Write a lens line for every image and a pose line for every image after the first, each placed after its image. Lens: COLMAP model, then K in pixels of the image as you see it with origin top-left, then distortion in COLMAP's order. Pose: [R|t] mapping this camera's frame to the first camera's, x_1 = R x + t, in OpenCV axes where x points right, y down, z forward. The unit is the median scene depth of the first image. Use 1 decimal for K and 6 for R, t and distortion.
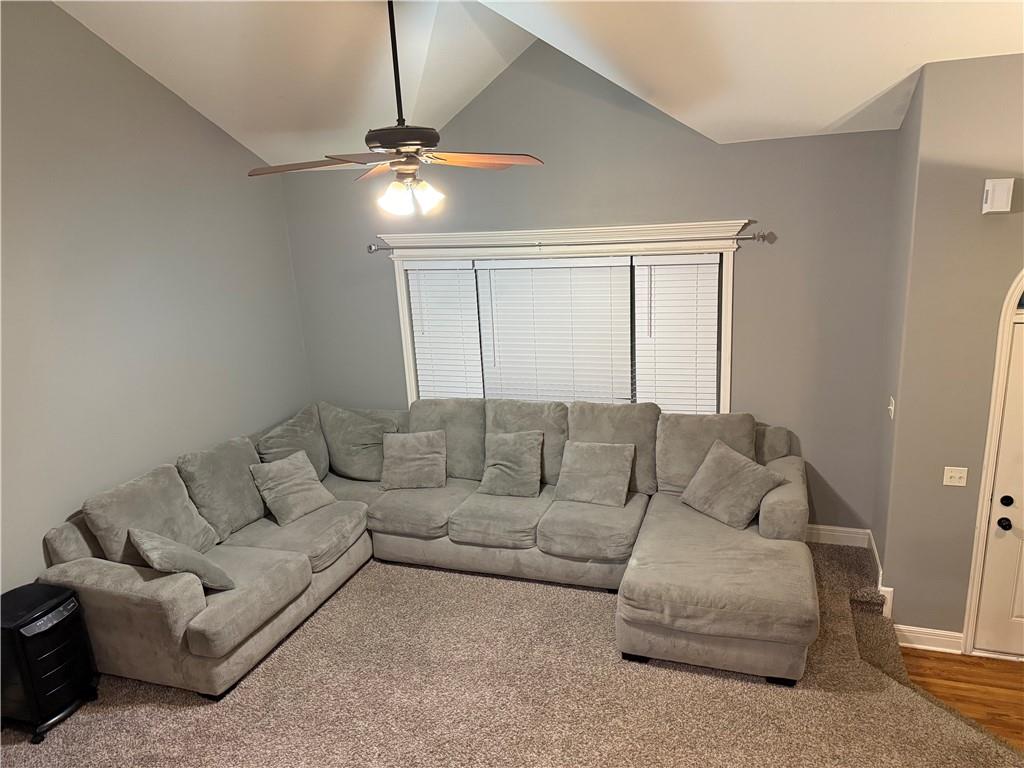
lens RADIAL K [[716.8, 0, 518.2], [0, 716.8, 380.1], [0, 0, 1]] dist [0.073257, -0.088907]
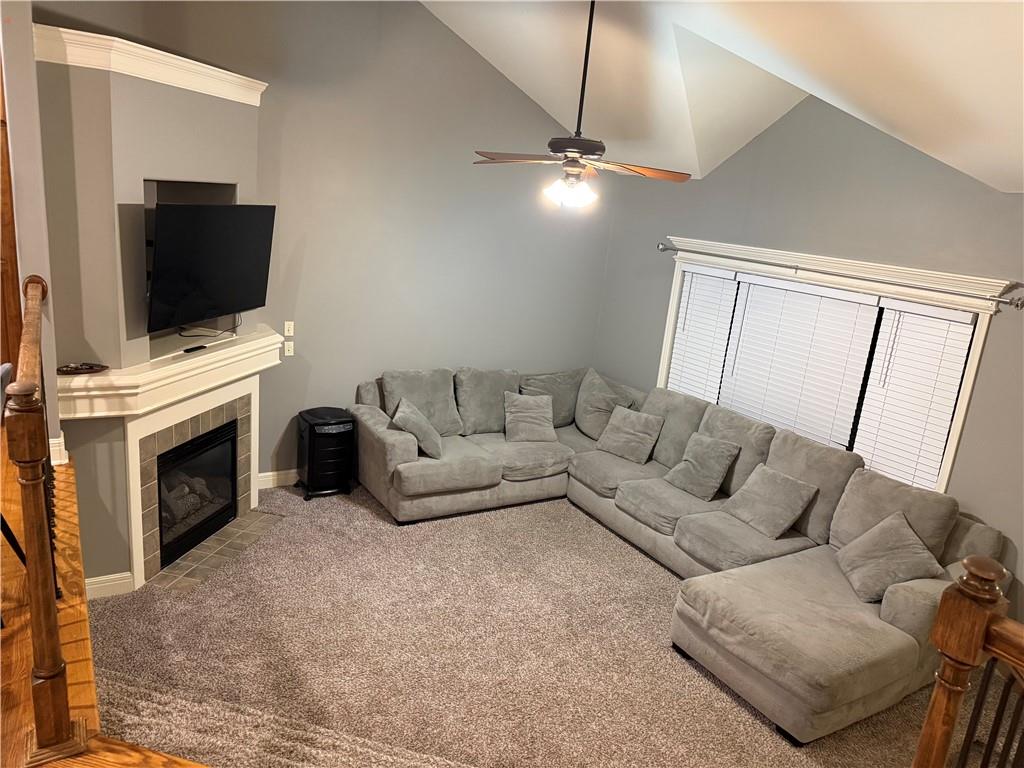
lens RADIAL K [[716.8, 0, 507.6], [0, 716.8, 380.5], [0, 0, 1]] dist [0.073257, -0.088907]
pose [[0.759659, 0.279461, -0.587214, 0.415710], [-0.289248, 0.953923, 0.079790, -0.004066], [0.582455, 0.109237, 0.805490, -0.037774]]
